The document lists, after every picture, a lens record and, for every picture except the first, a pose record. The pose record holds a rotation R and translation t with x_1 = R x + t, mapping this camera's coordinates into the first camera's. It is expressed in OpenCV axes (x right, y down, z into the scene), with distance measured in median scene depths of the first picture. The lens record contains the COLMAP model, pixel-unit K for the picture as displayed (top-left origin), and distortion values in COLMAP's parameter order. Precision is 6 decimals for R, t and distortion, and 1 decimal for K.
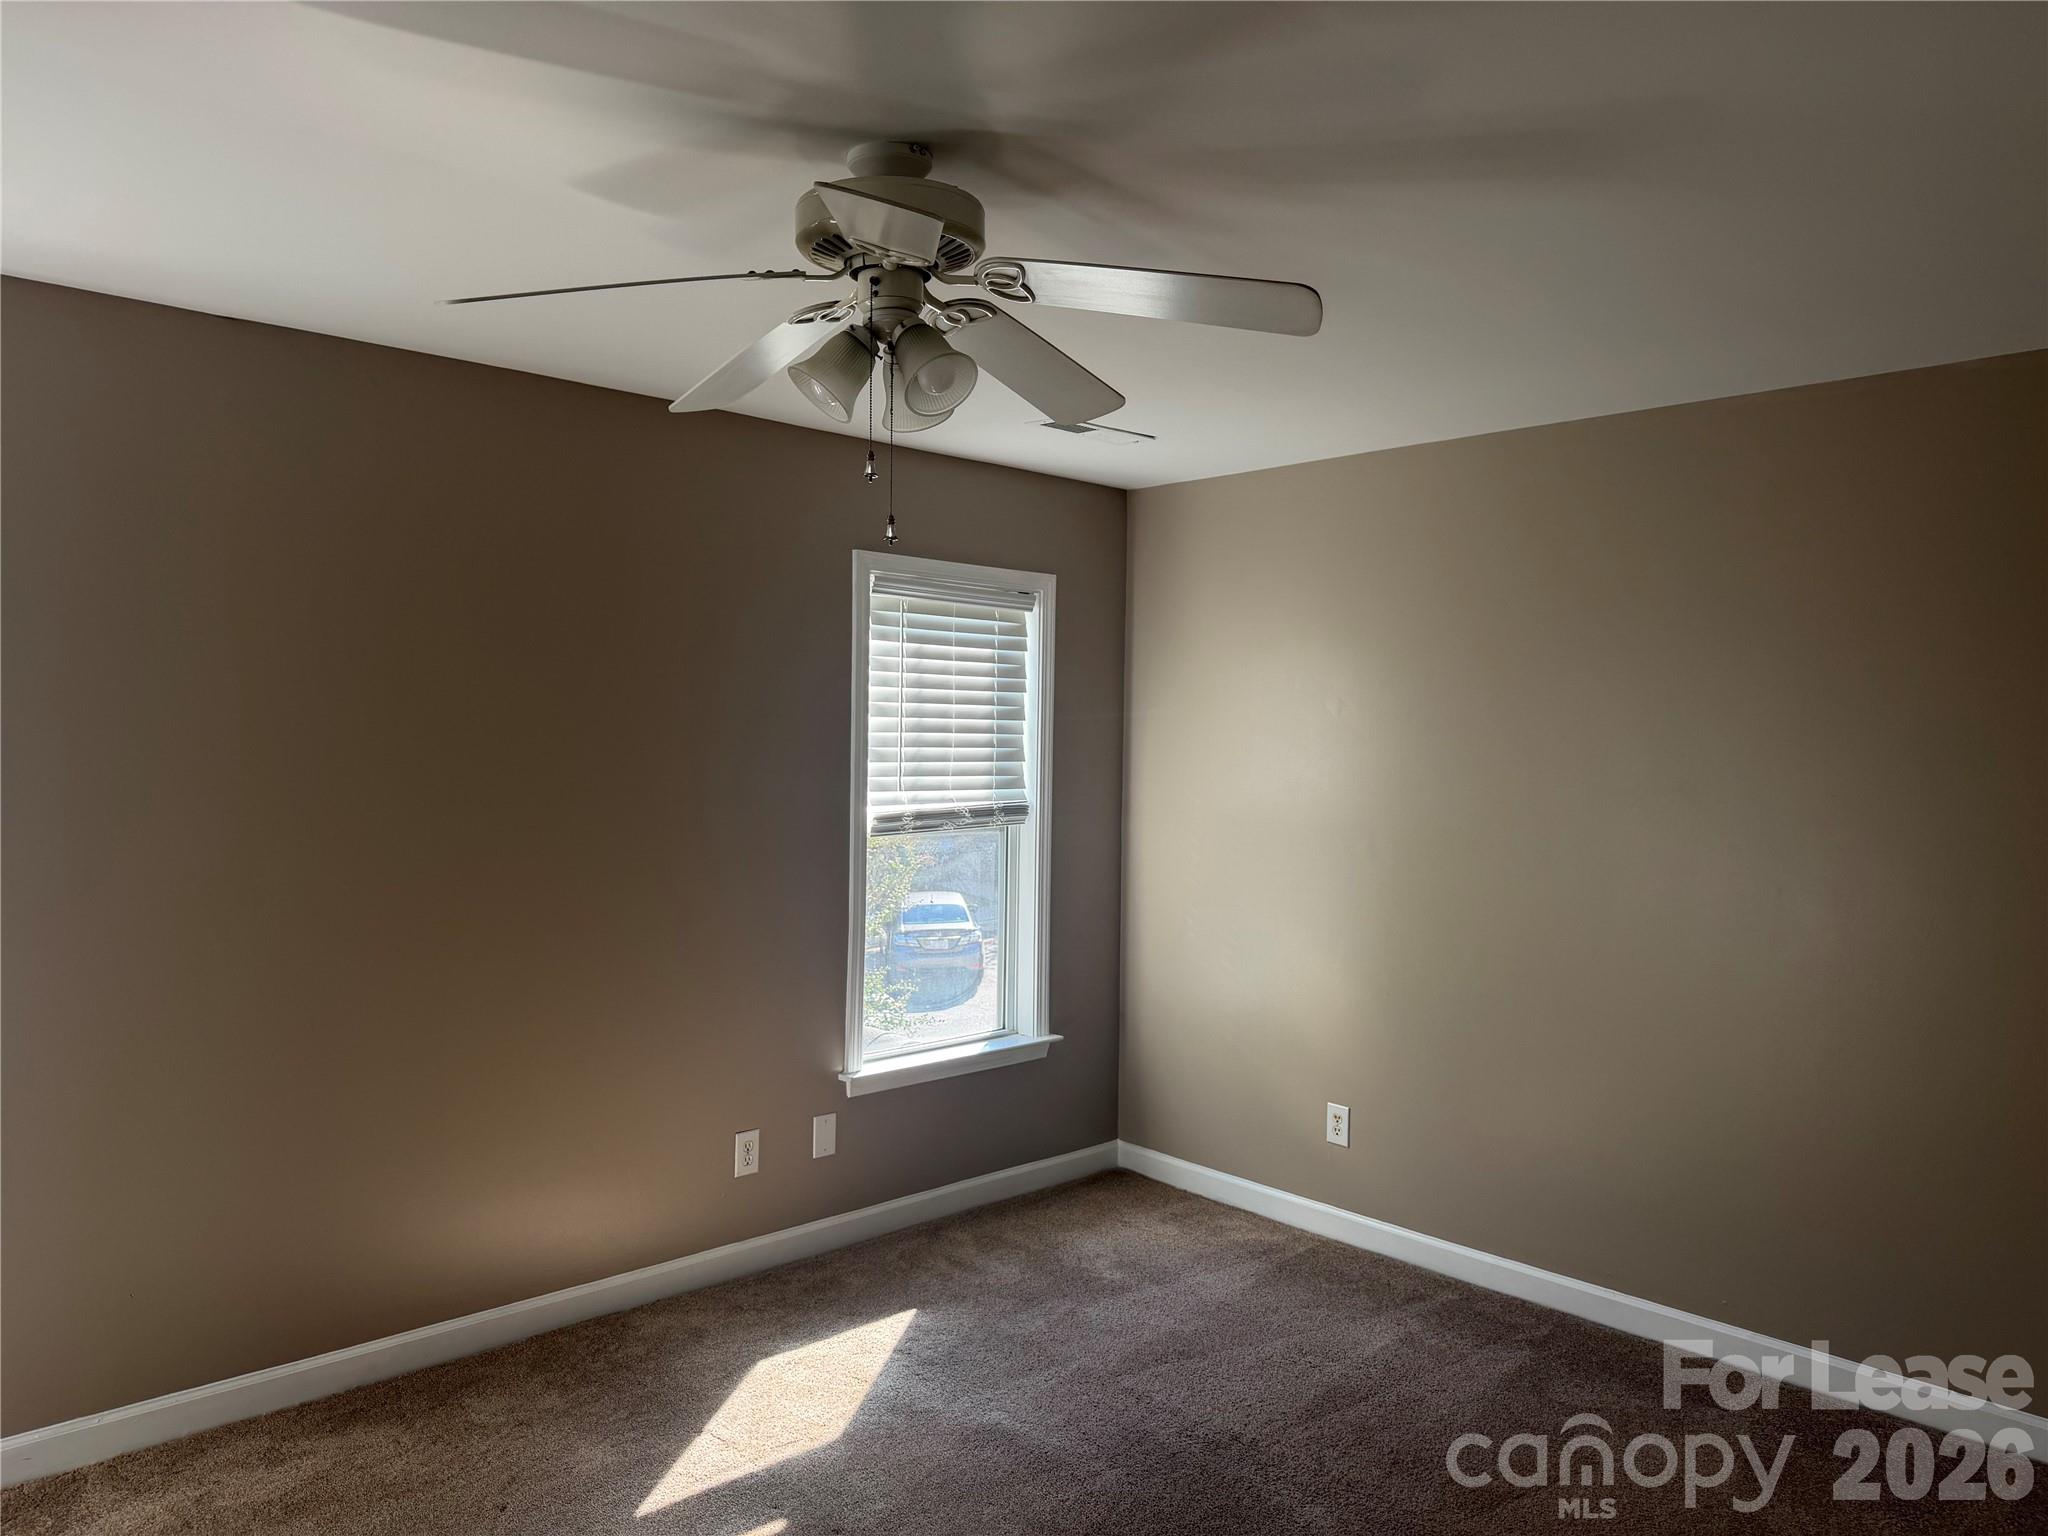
lens RADIAL K [[1444.0, 0, 1023.3], [0, 1444.0, 760.4], [0, 0, 1]] dist [0.013419, 0.002307]
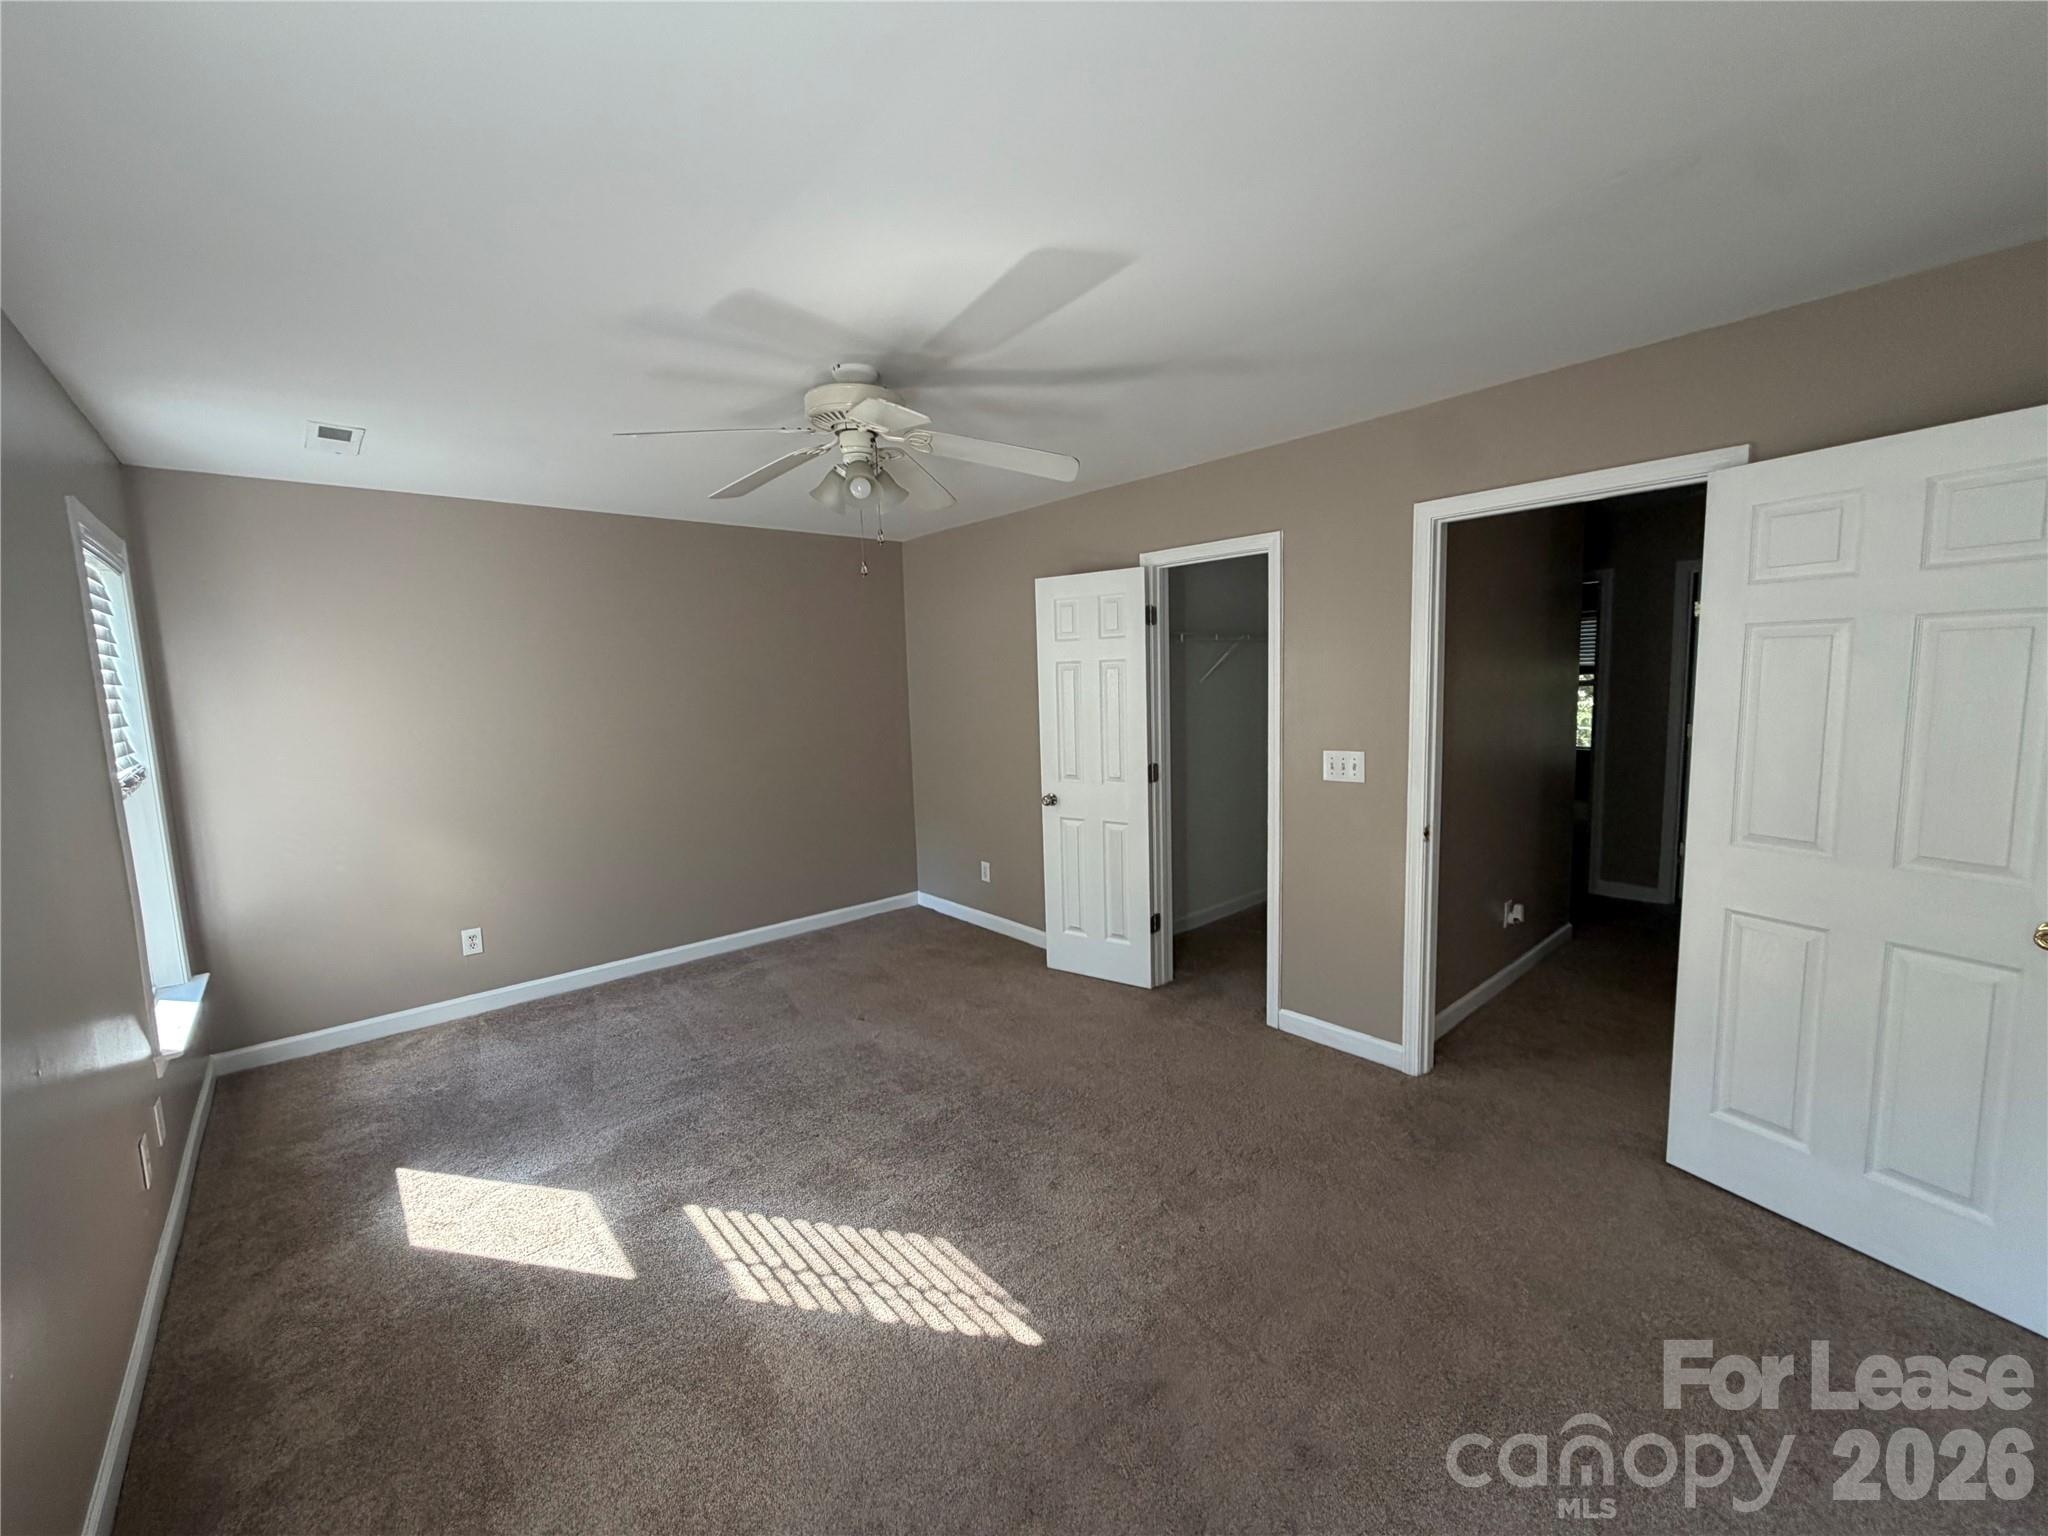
lens RADIAL K [[819.0, 0, 1021.9], [0, 819.0, 766.9], [0, 0, 1]] dist [0.009910, 0.000066]
pose [[0.047328, -0.136152, 0.989557, -0.707748], [0.049424, 0.989773, 0.133818, -0.022021], [-0.997656, 0.042574, 0.053573, 0.438087]]
